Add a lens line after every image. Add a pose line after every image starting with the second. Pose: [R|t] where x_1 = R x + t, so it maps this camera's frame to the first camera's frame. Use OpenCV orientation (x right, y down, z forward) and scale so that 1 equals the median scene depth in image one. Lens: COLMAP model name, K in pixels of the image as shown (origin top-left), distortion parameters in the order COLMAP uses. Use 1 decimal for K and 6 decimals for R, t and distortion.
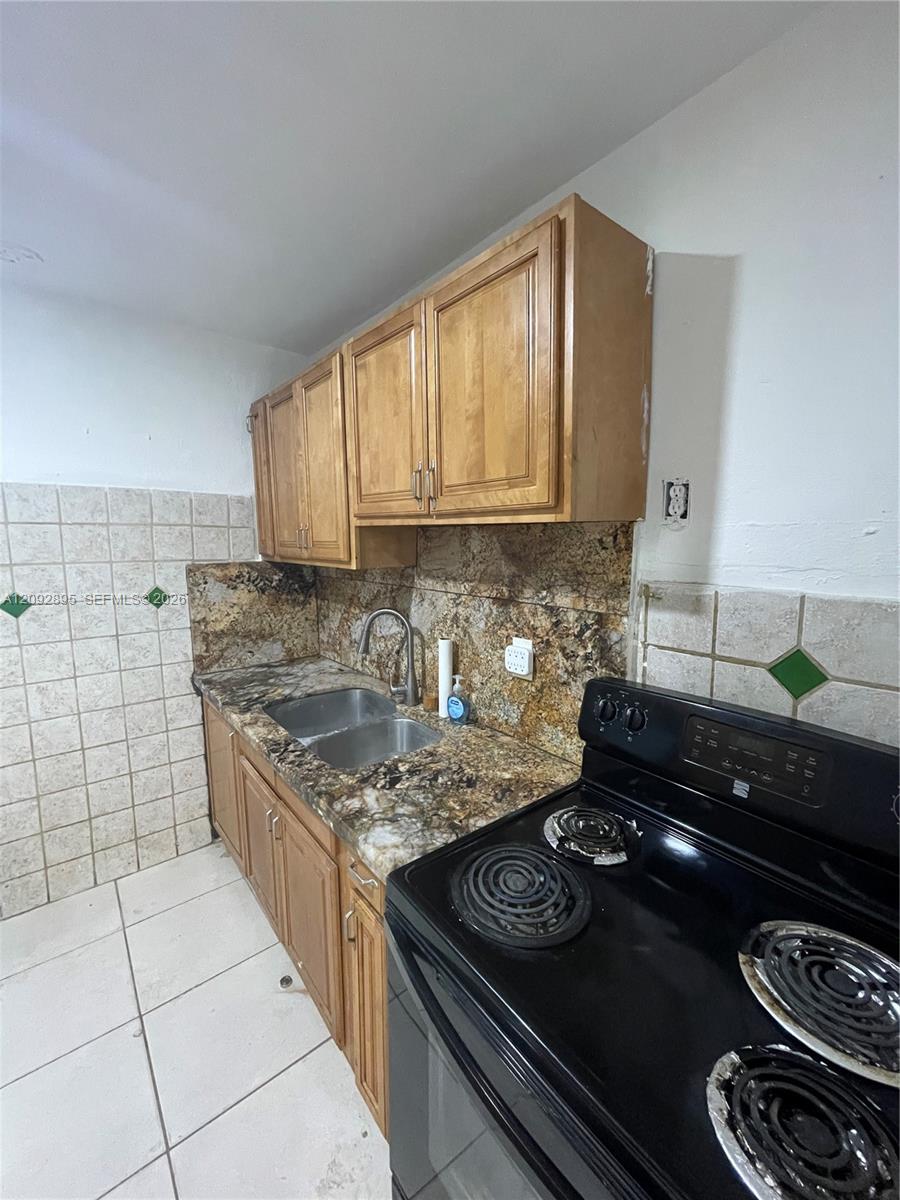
lens RADIAL K [[485.2, 0, 451.7], [0, 485.2, 597.8], [0, 0, 1]] dist [-0.001351, 0.000272]
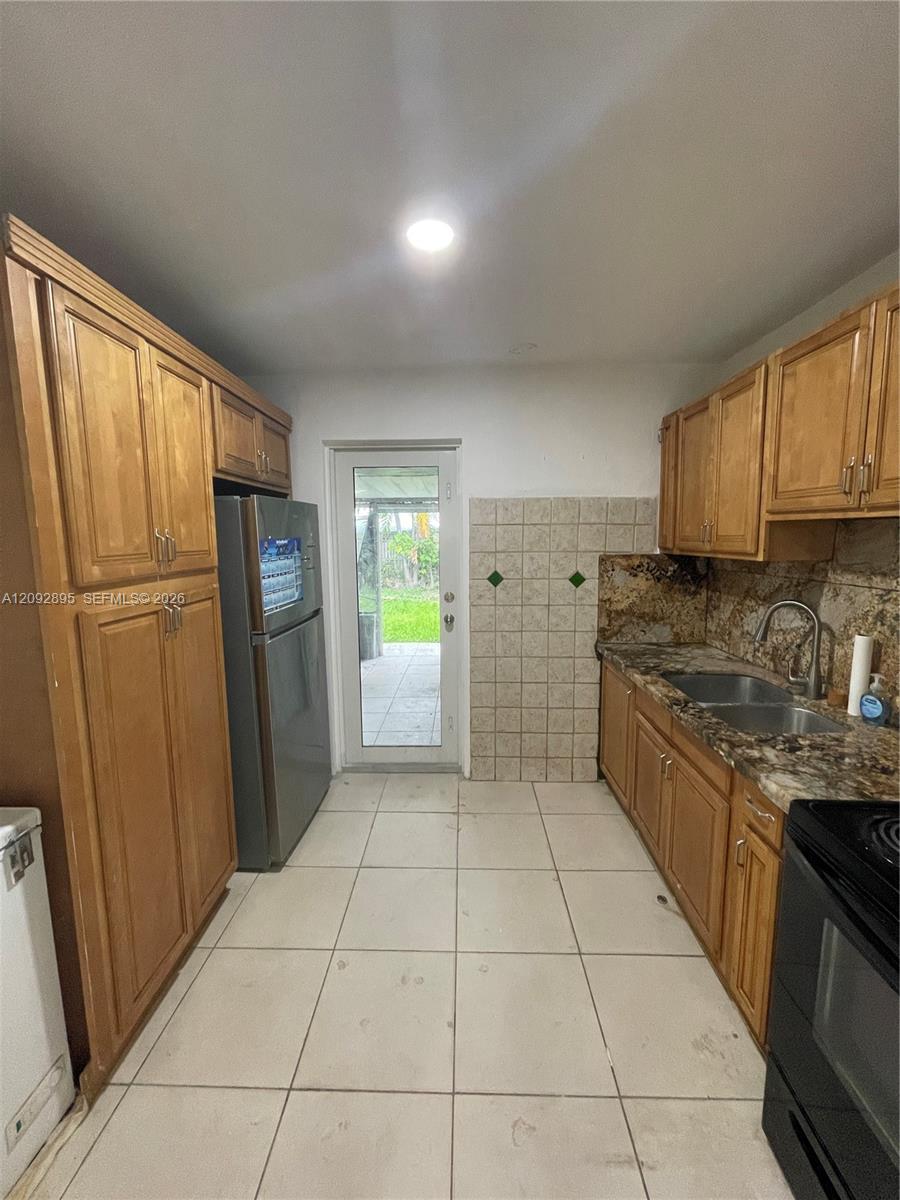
lens RADIAL K [[485.2, 0, 451.7], [0, 485.2, 597.8], [0, 0, 1]] dist [-0.001351, 0.000272]
pose [[0.755508, 0.078751, -0.650389, -0.010954], [-0.075913, 0.996585, 0.032488, 0.038097], [0.650726, 0.024828, 0.758906, -0.252951]]
